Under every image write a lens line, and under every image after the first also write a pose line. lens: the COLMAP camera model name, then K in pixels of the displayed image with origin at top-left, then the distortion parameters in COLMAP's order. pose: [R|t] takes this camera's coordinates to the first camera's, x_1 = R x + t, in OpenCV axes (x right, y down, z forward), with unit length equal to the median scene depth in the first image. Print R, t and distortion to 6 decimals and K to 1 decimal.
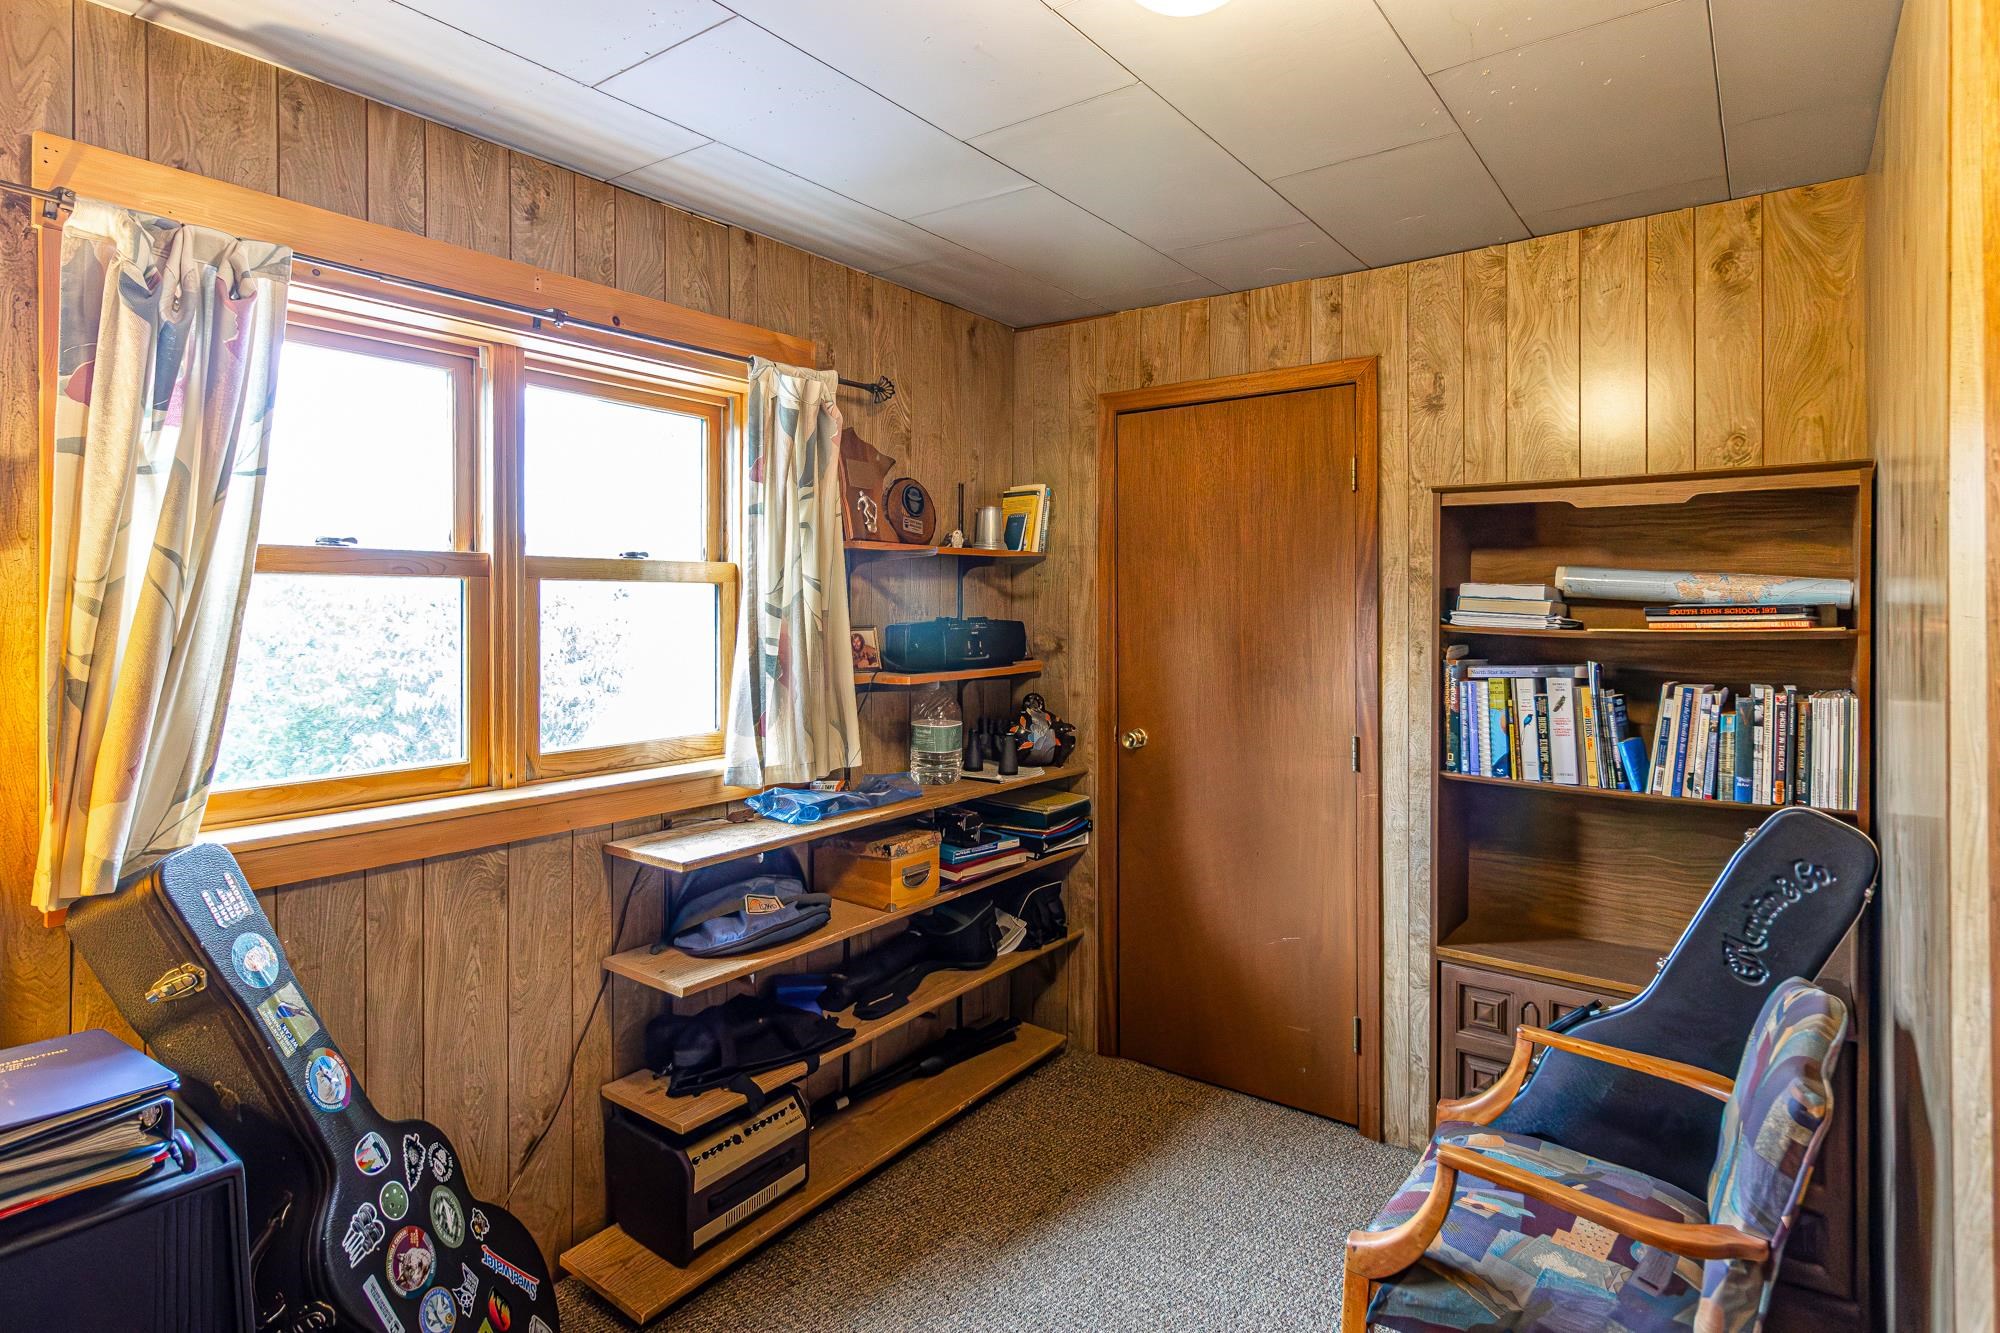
lens RADIAL K [[1020.1, 0, 1007.9], [0, 1020.1, 608.9], [0, 0, 1]] dist [-0.000132, 0.000255]
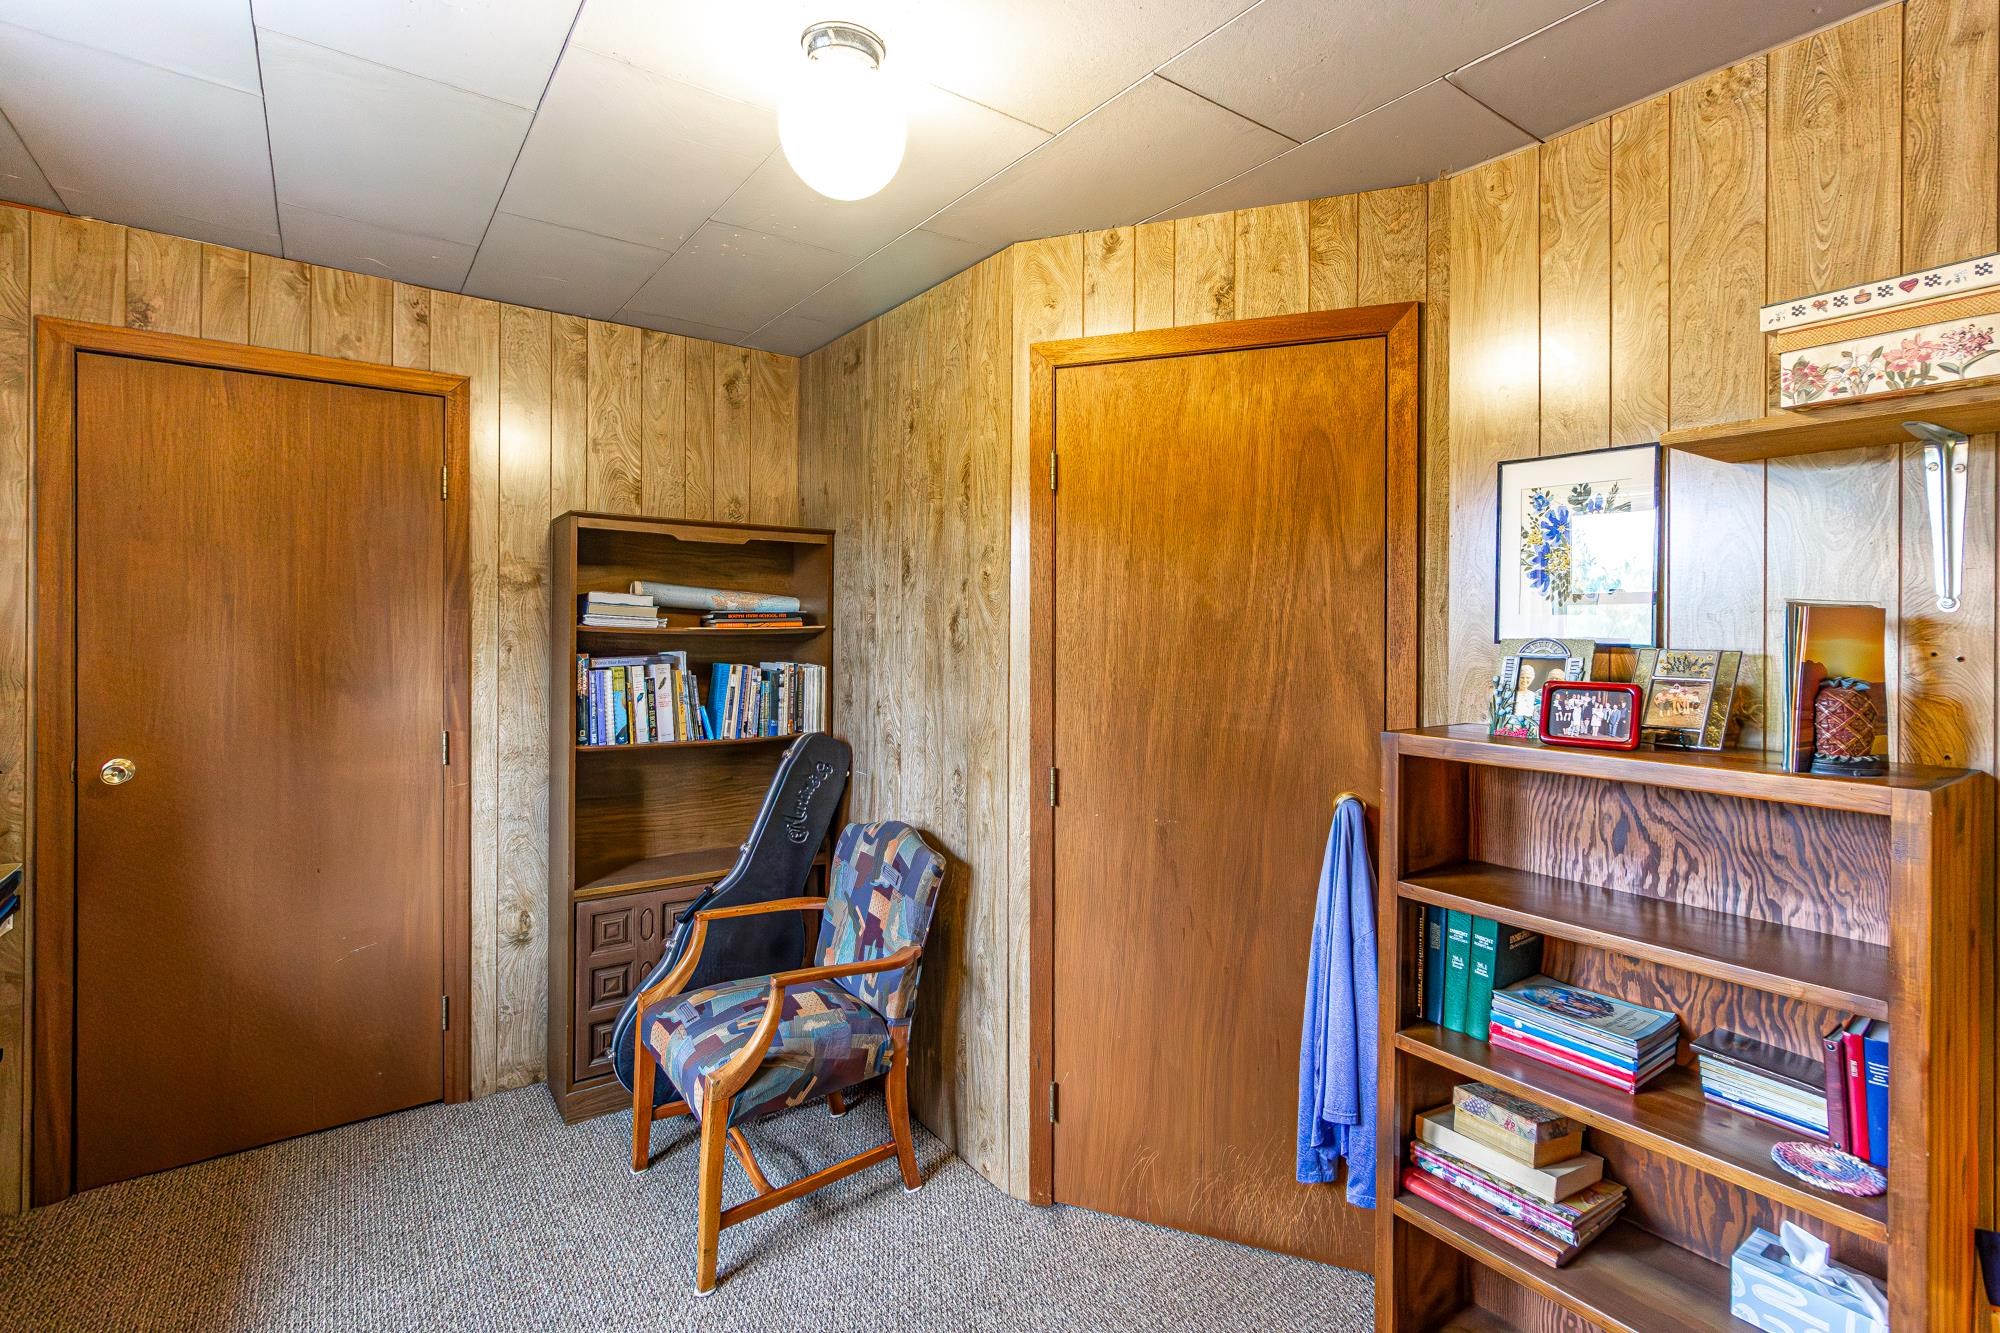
lens RADIAL K [[945.0, 0, 1012.4], [0, 945.0, 625.3], [0, 0, 1]] dist [0.000638, 0.000782]
pose [[0.302963, 0.001166, 0.953002, -0.502754], [-0.008619, 0.999962, 0.001516, 0.010080], [-0.952963, -0.008673, 0.302961, 0.172923]]
